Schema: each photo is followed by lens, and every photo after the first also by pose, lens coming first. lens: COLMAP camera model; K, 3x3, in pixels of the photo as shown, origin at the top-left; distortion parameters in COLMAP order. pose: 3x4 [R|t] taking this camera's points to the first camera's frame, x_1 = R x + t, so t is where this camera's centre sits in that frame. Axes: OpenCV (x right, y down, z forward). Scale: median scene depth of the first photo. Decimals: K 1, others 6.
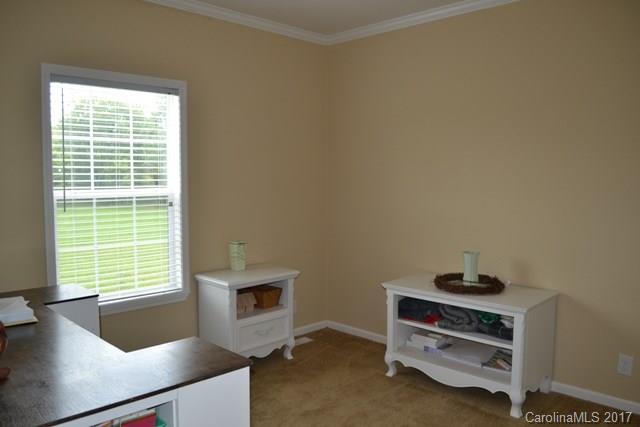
lens RADIAL K [[508.6, 0, 320.0], [0, 508.6, 213.5], [0, 0, 1]] dist [-0.083708, 0.002047]
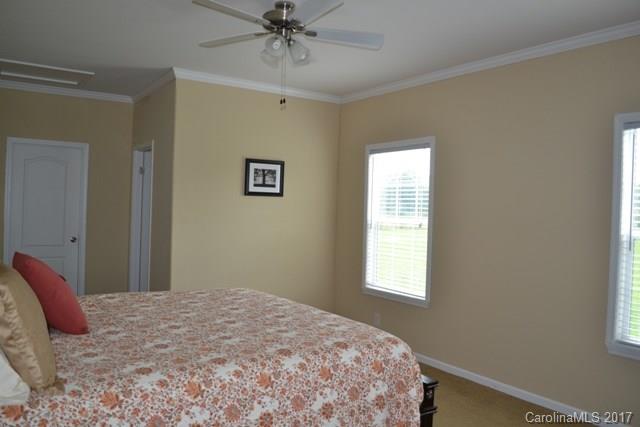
lens RADIAL K [[508.6, 0, 320.0], [0, 508.6, 213.5], [0, 0, 1]] dist [-0.083708, 0.002047]
pose [[-0.186566, -0.005380, -0.982428, 1.055041], [-0.109631, 0.993853, 0.015377, -0.054588], [0.976306, 0.110573, -0.186009, 0.979735]]
